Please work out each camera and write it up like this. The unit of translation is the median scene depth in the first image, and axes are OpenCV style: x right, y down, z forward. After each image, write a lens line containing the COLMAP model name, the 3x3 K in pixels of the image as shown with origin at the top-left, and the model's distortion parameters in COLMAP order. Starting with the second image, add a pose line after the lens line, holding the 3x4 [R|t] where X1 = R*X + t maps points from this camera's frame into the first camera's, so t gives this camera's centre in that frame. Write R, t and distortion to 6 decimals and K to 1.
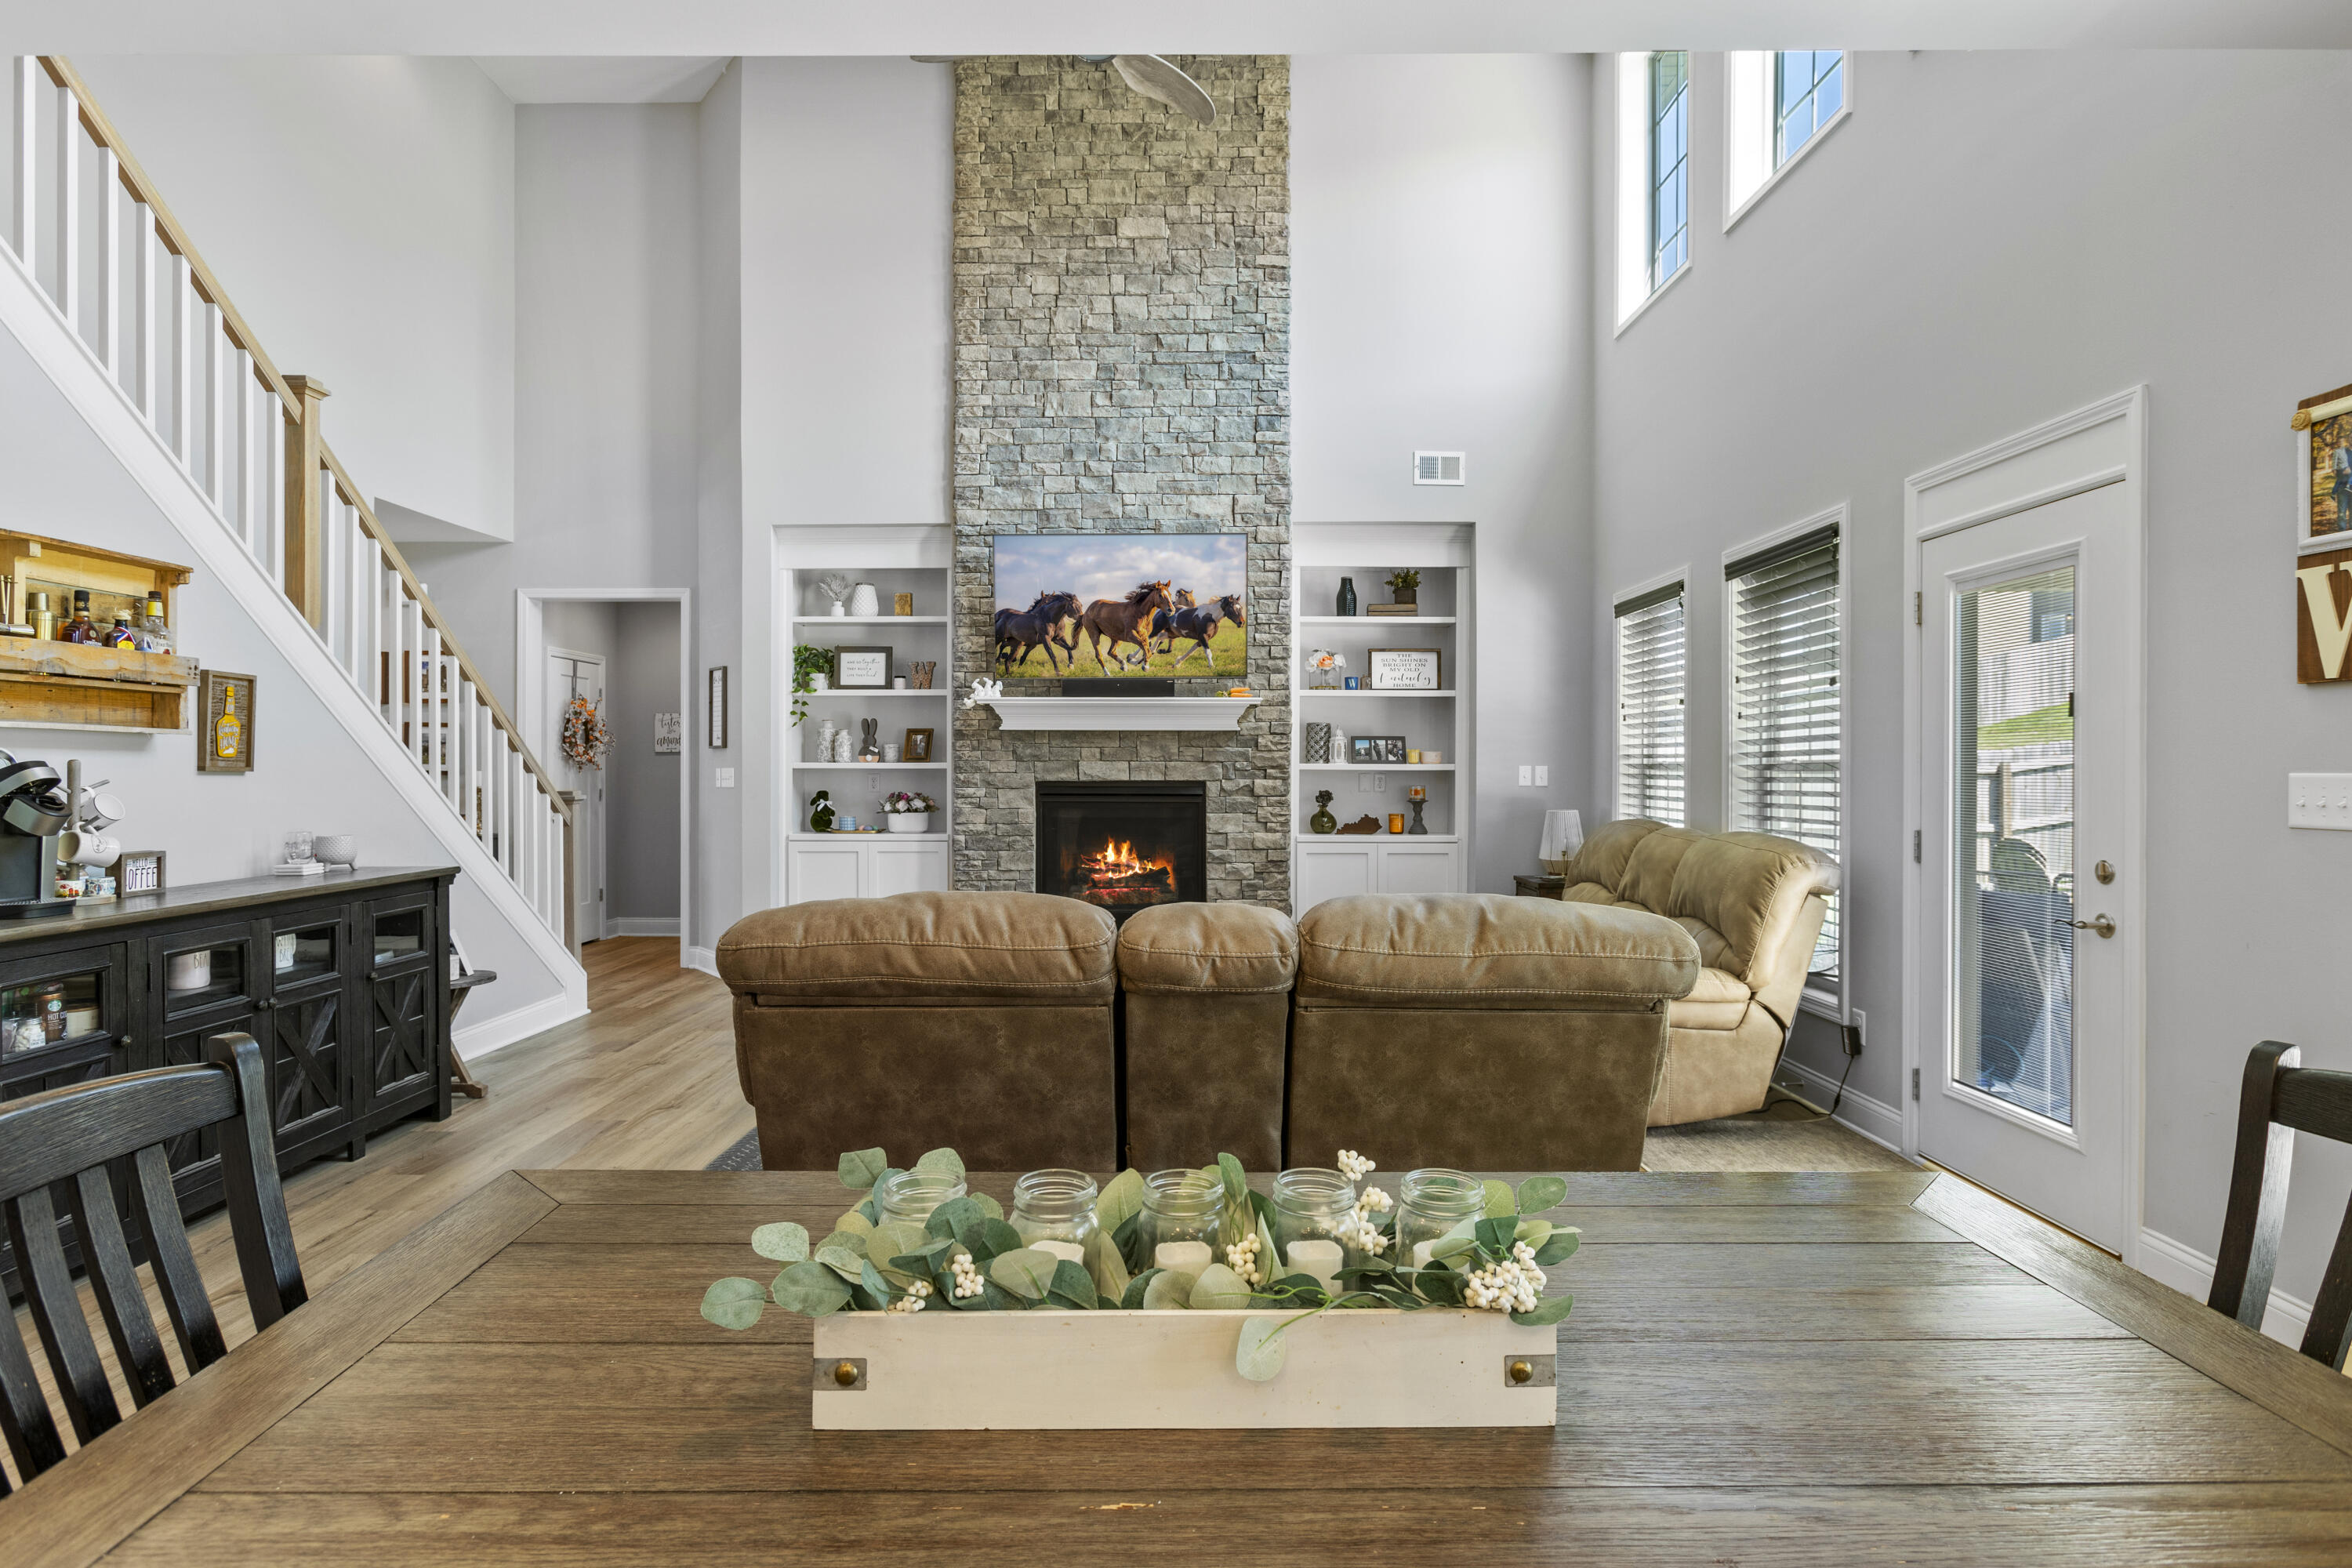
lens RADIAL K [[1217.6, 0, 1160.5], [0, 1217.6, 772.3], [0, 0, 1]] dist [-0.002224, 0.000138]
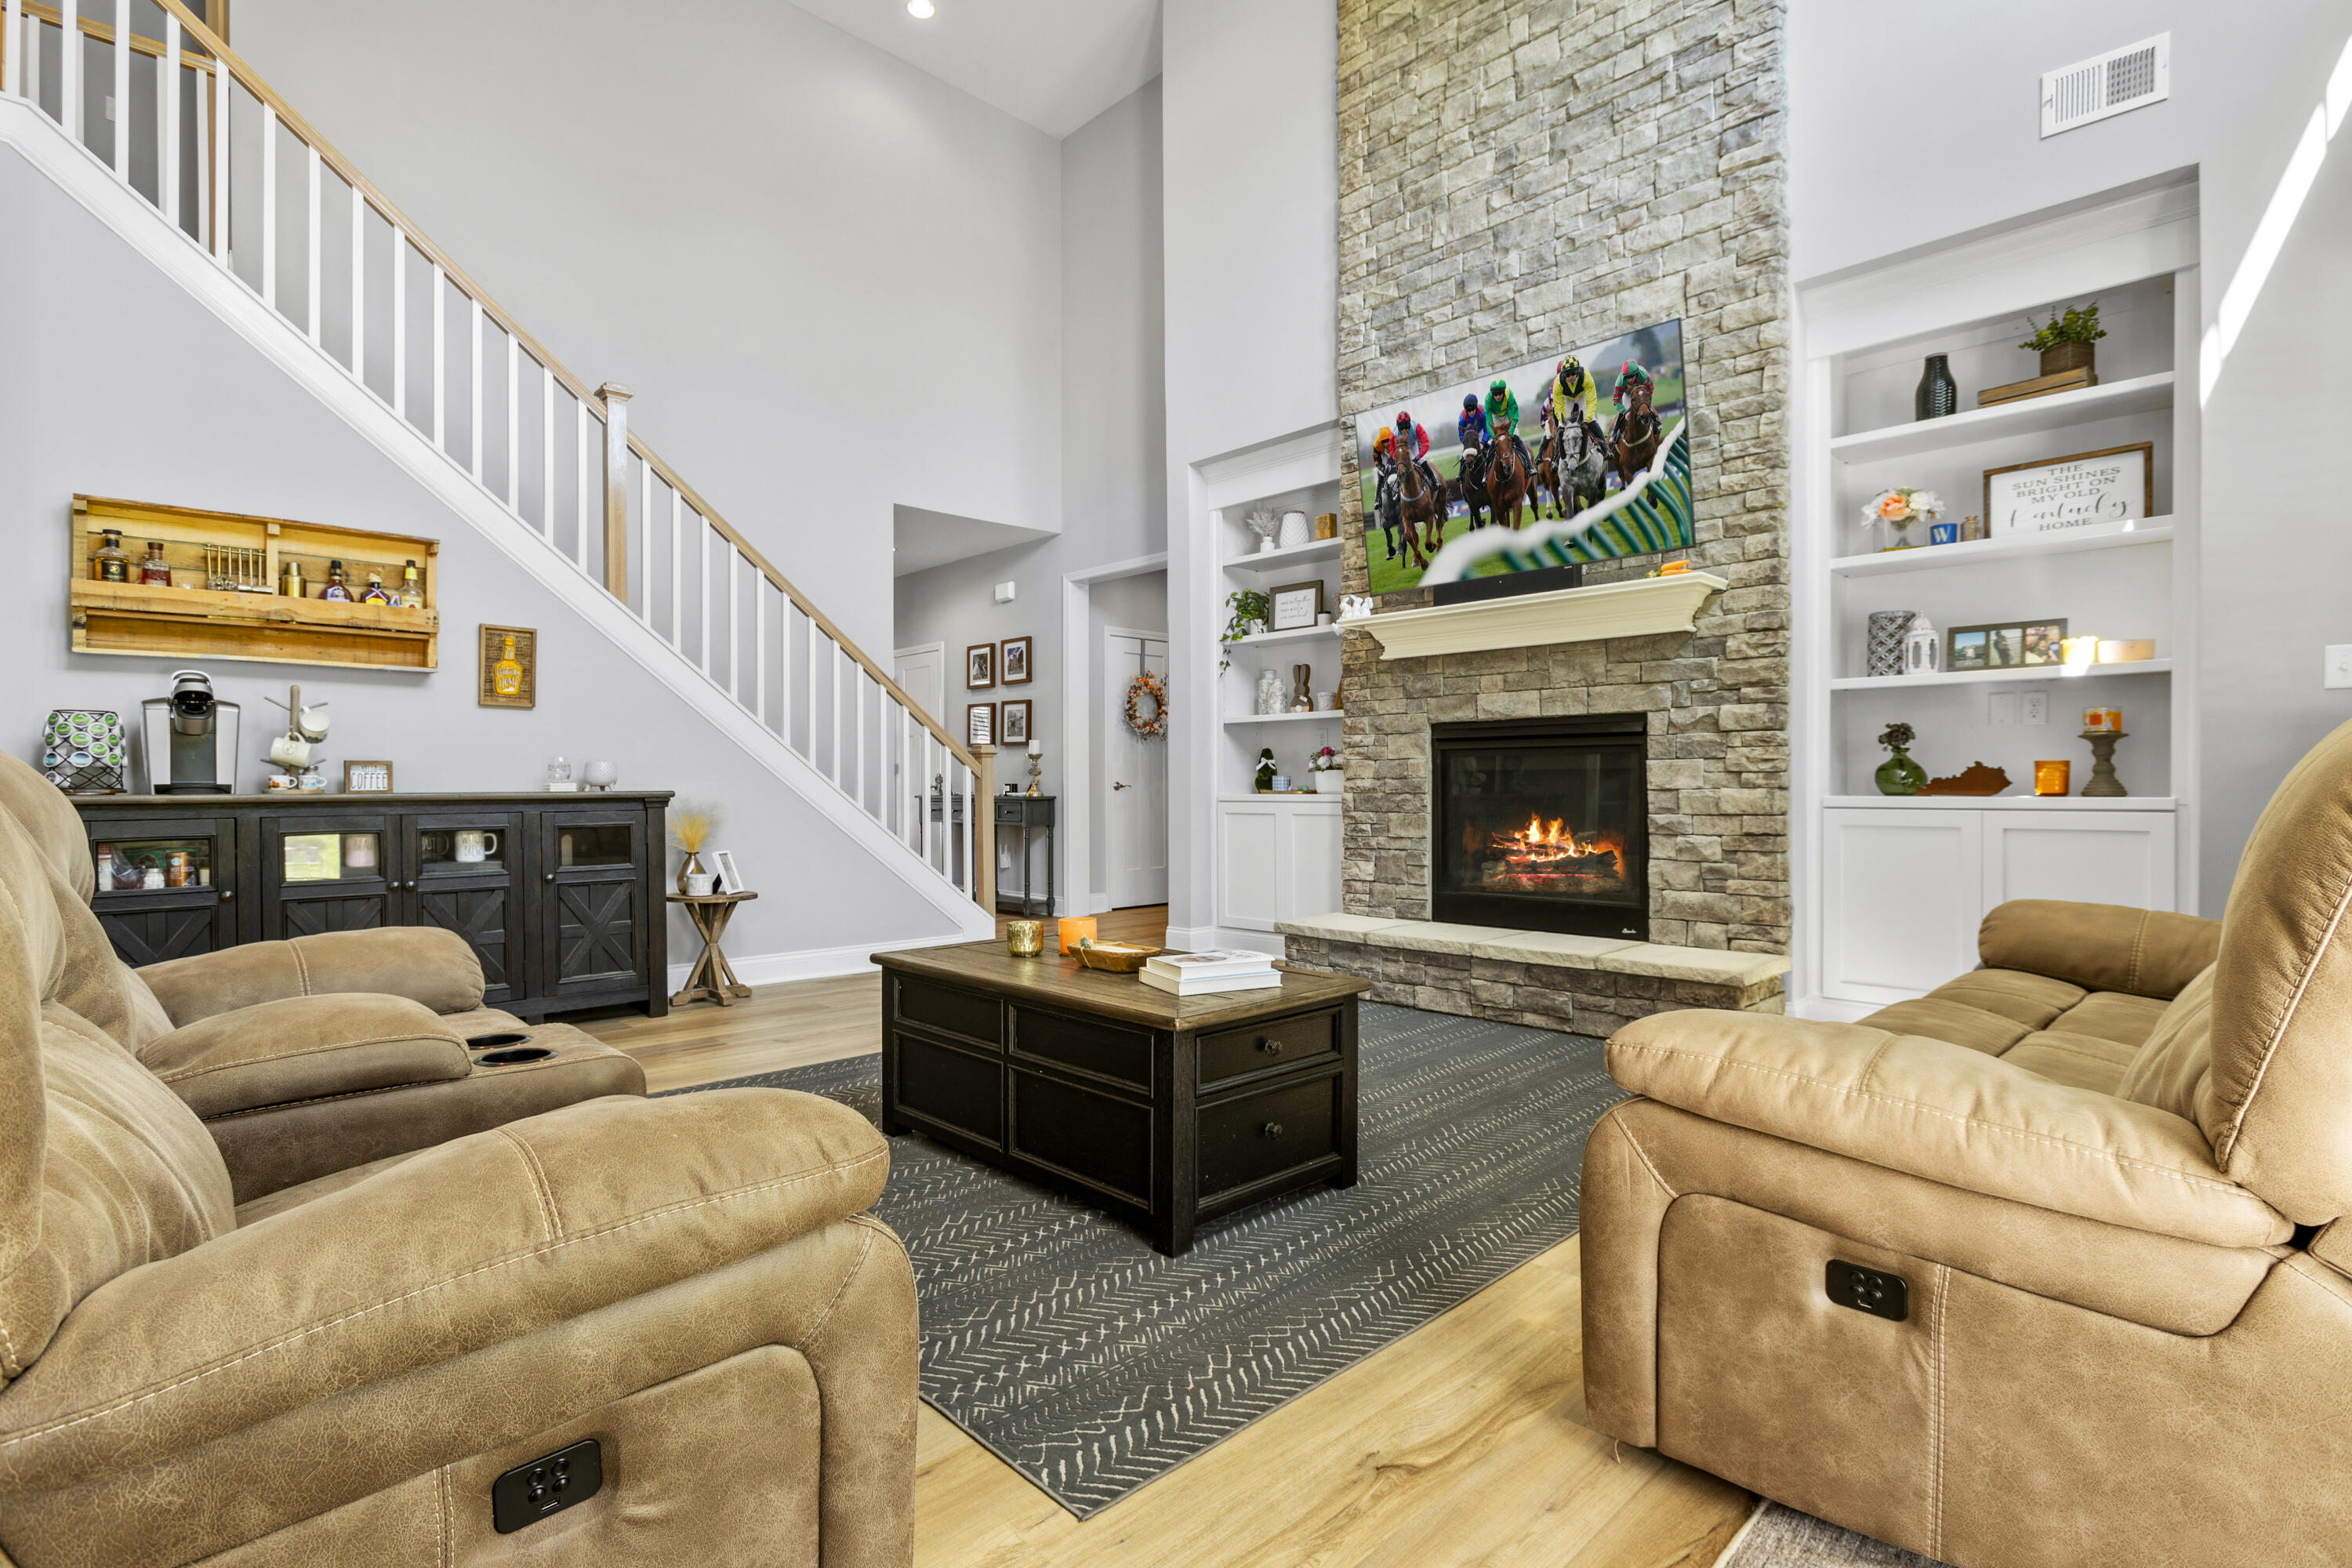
lens RADIAL K [[1126.2, 0, 1173.6], [0, 1126.2, 795.3], [0, 0, 1]] dist [-0.033328, 0.036820]
pose [[0.705342, 0.001110, -0.708866, 0.290782], [0.003779, 0.999979, 0.005326, 0.048758], [0.708857, -0.006435, 0.705323, 0.381719]]
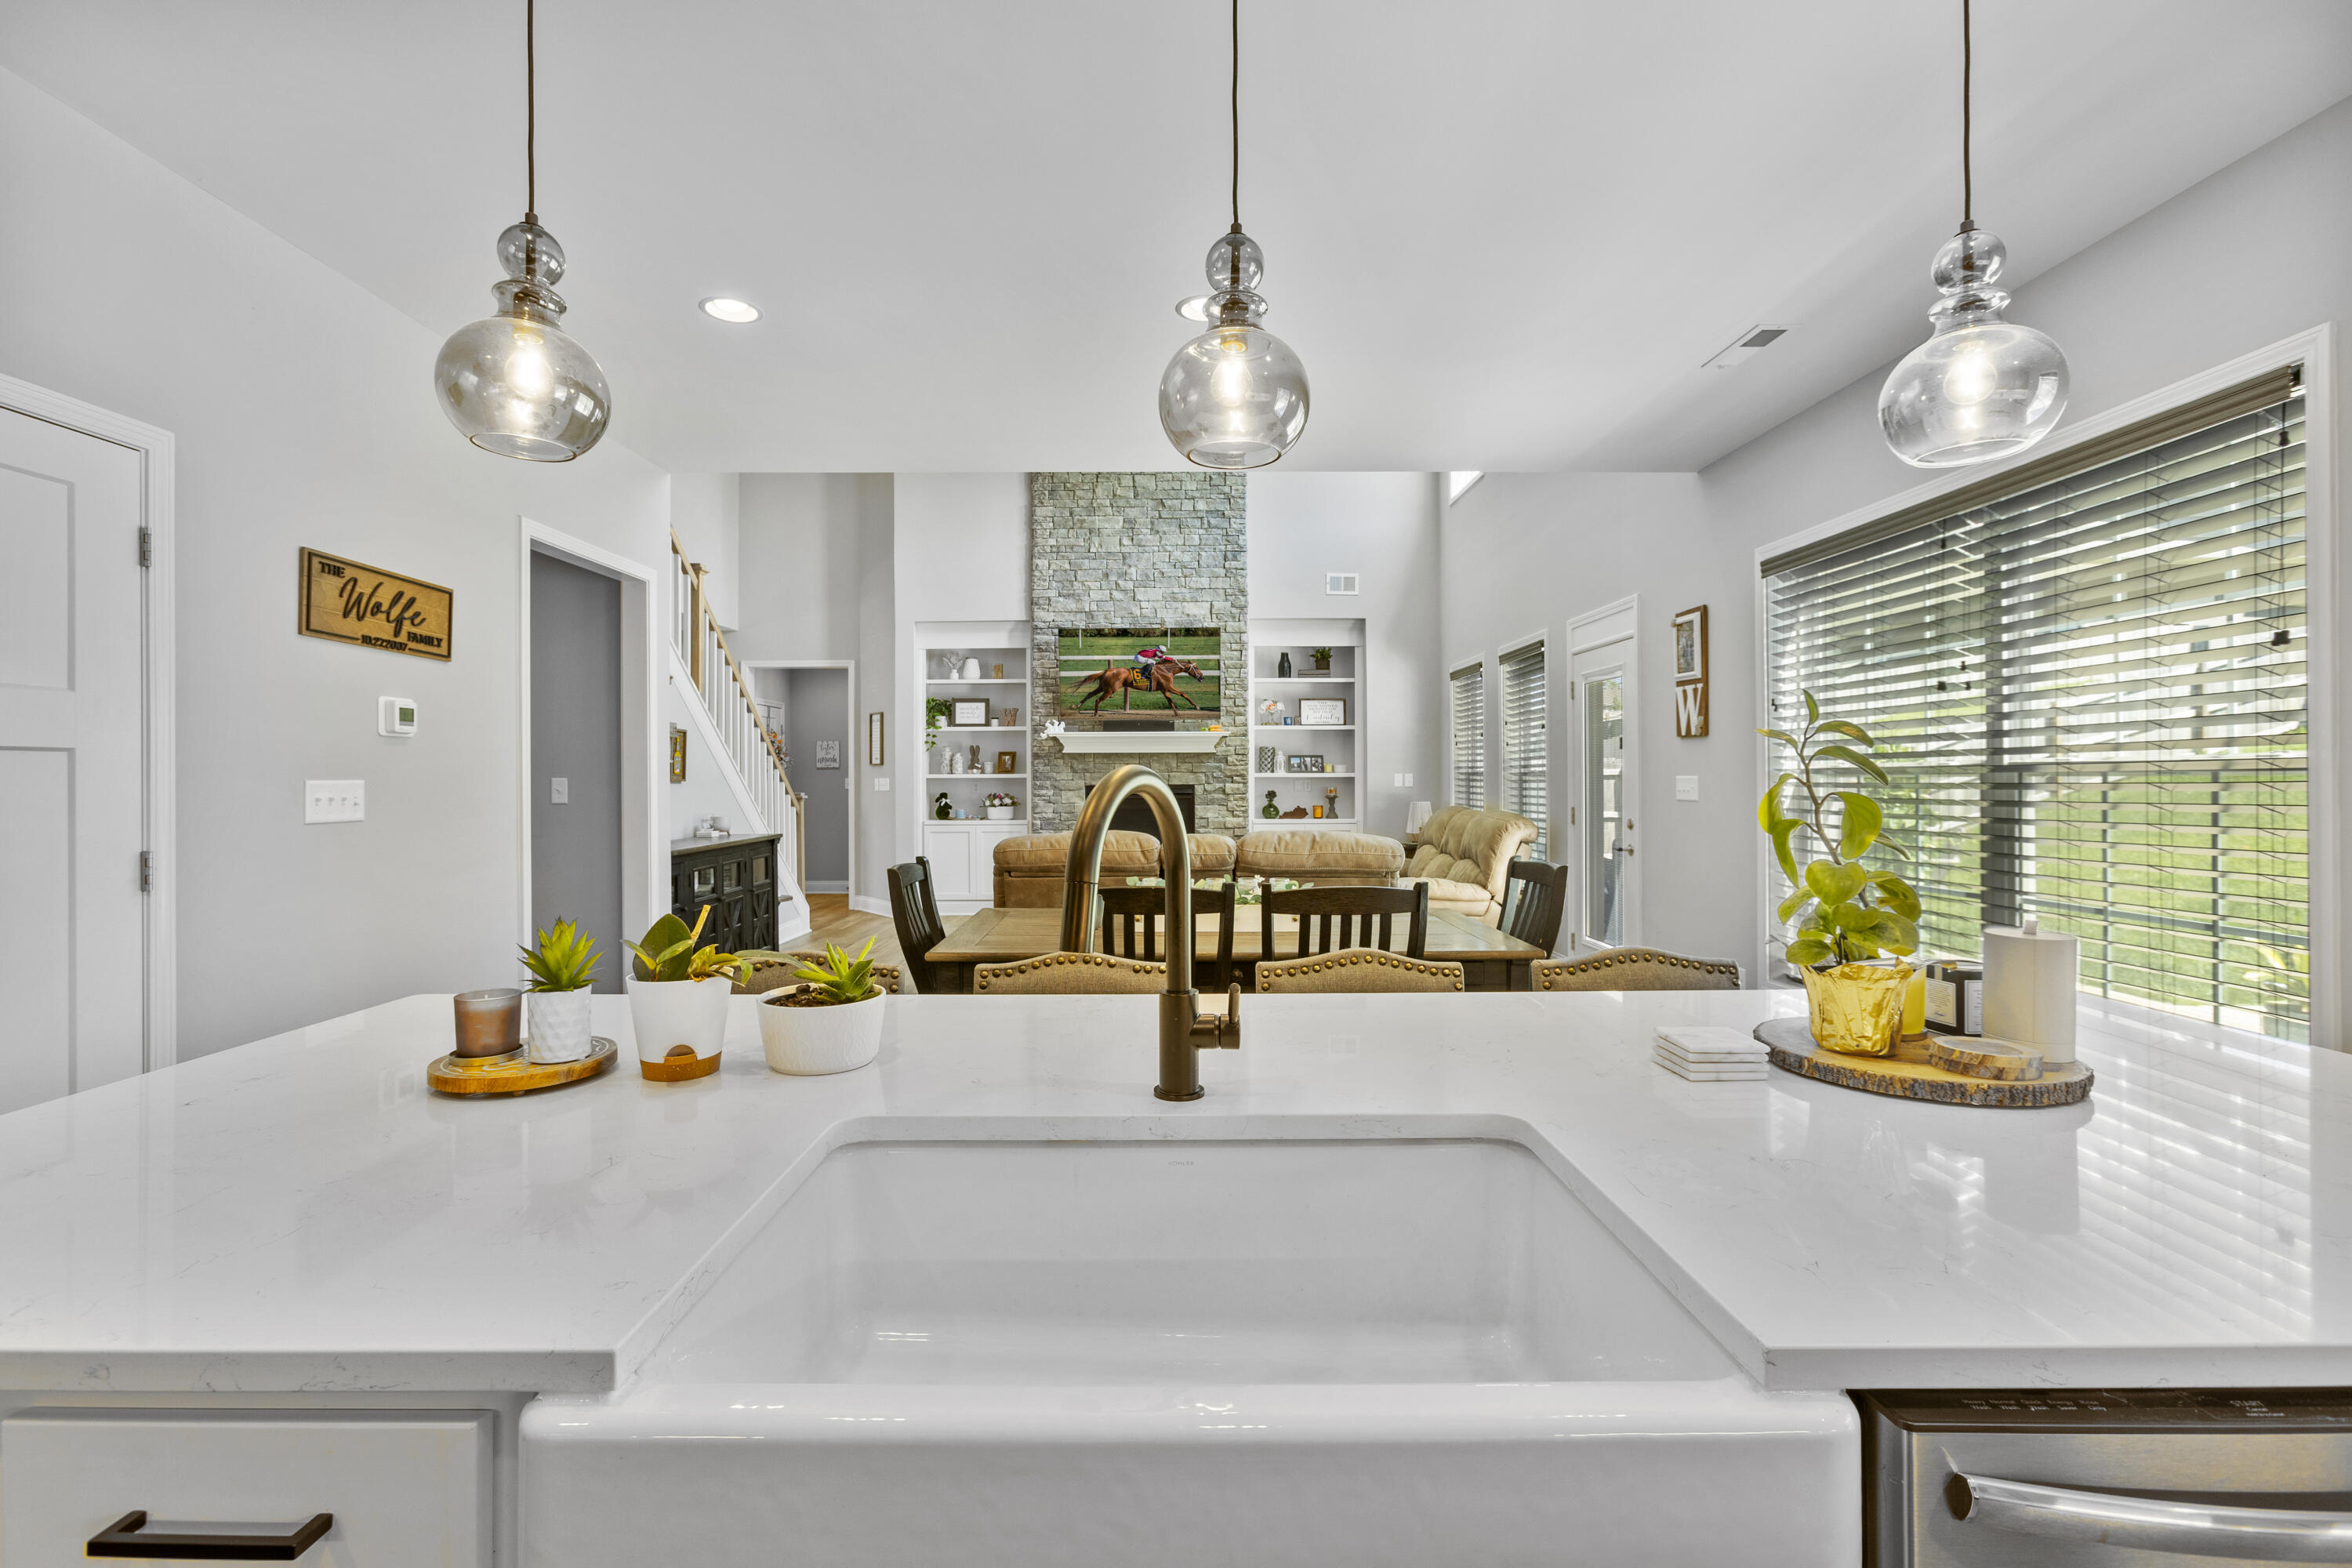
lens RADIAL K [[1063.7, 0, 1166.3], [0, 1063.7, 776.8], [0, 0, 1]] dist [0.001782, 0.000755]
pose [[0.999885, -0.005671, 0.014069, -0.017953], [0.005715, 0.999979, -0.003083, 0.000834], [-0.014051, 0.003163, 0.999896, -0.365404]]
